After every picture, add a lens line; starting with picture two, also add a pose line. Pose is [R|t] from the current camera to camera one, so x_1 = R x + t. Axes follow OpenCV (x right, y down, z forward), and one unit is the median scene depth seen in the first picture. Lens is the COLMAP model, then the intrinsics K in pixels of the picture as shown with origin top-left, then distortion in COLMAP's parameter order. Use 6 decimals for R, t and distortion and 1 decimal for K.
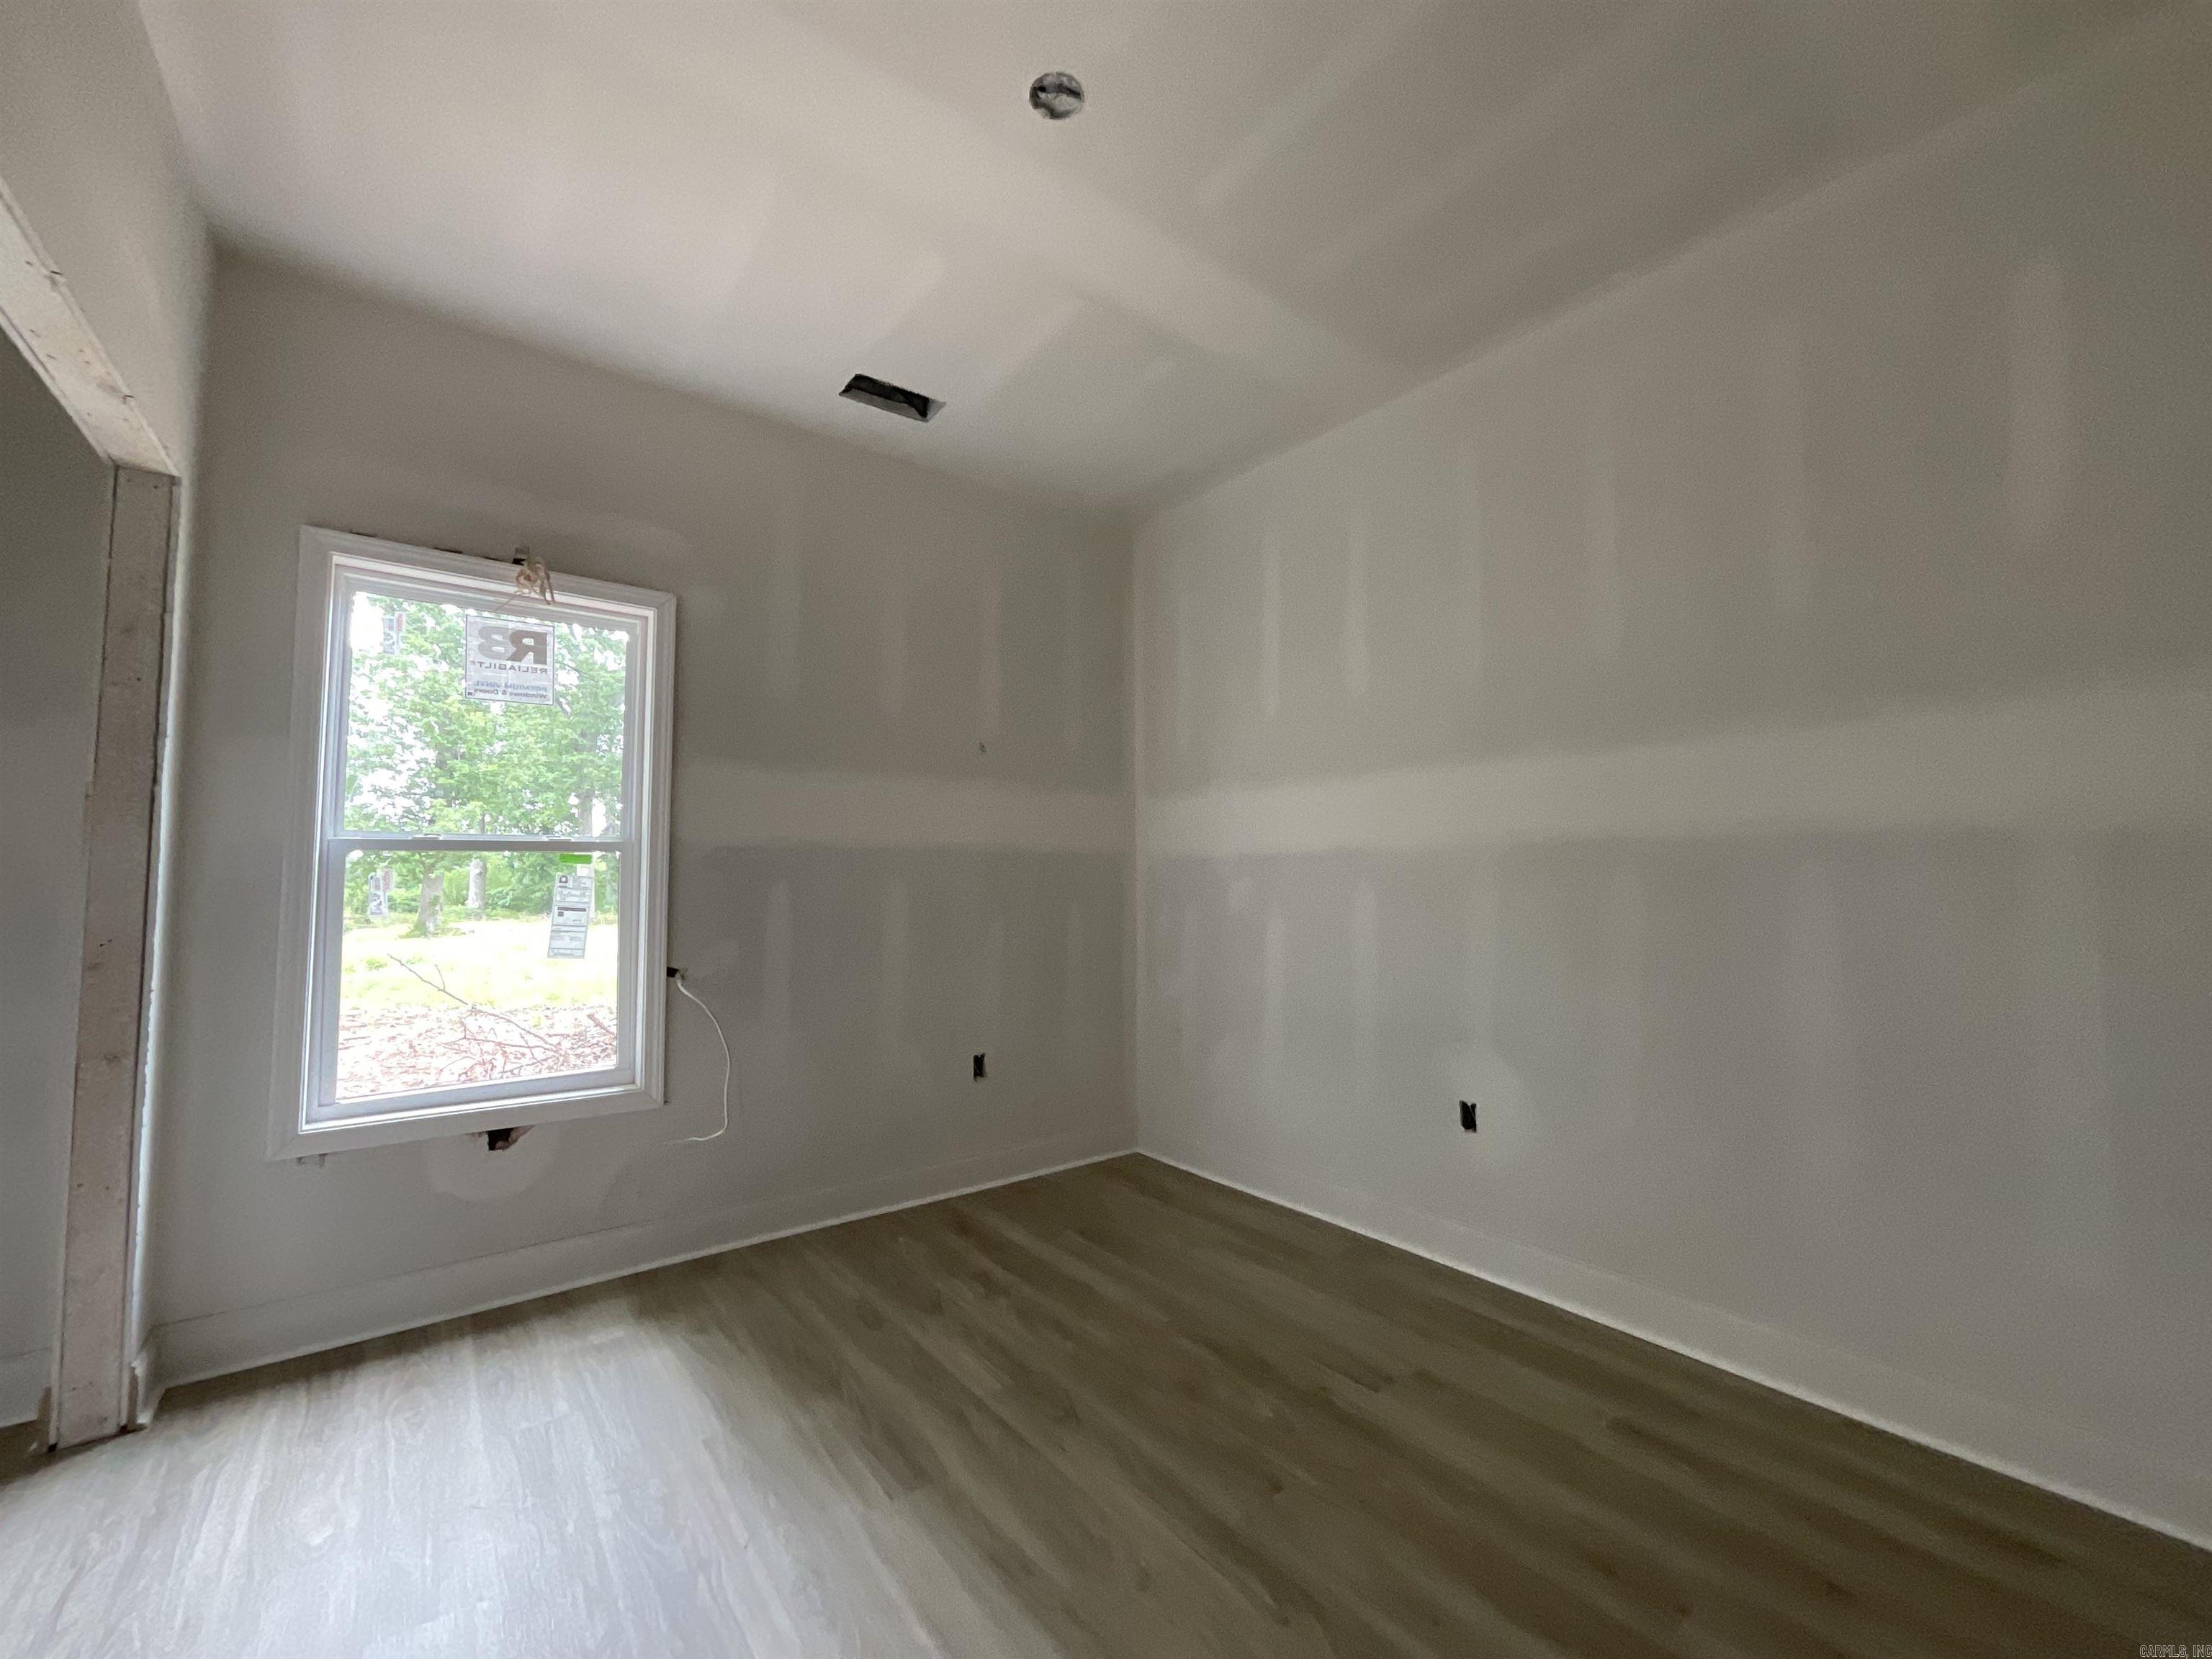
lens RADIAL K [[897.6, 0, 1106.0], [0, 897.6, 829.5], [0, 0, 1]] dist [-0.001936, 0.000670]
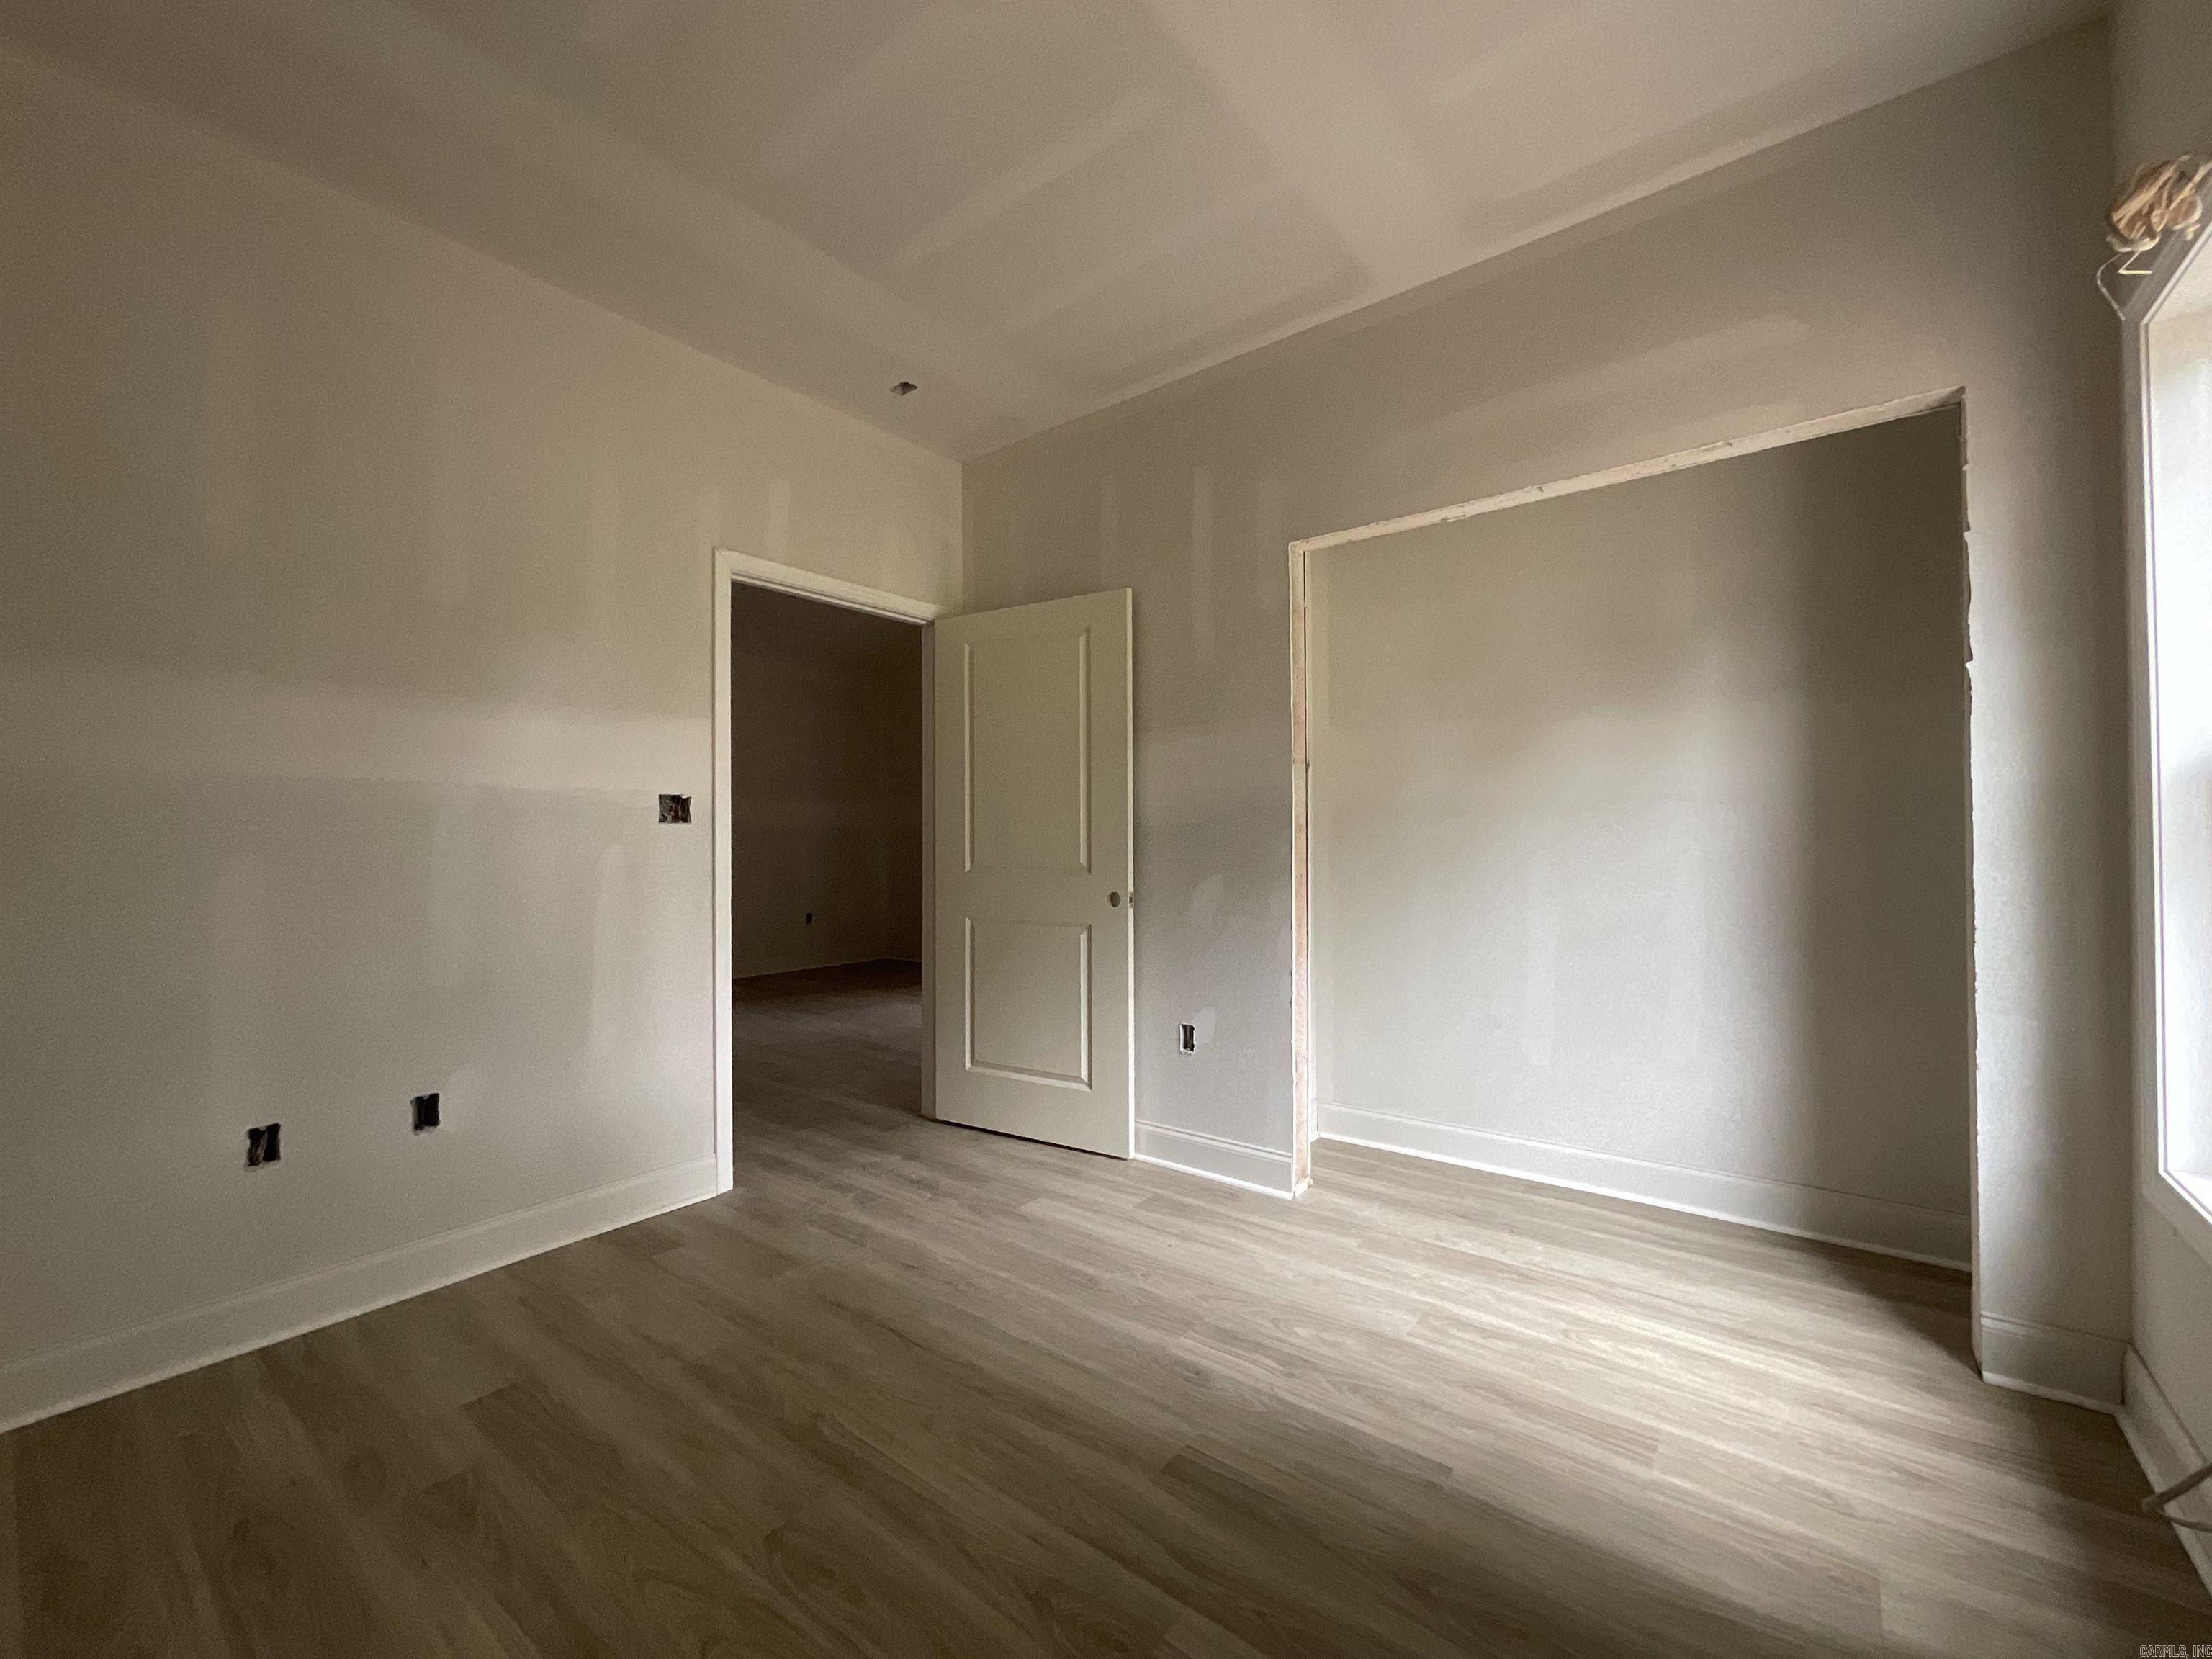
lens RADIAL K [[897.6, 0, 1106.0], [0, 897.6, 829.5], [0, 0, 1]] dist [-0.001936, 0.000670]
pose [[-0.967927, 0.012199, -0.250937, 0.087481], [0.031832, 0.996726, -0.074330, 0.129173], [0.249209, -0.079933, -0.965145, 1.923788]]
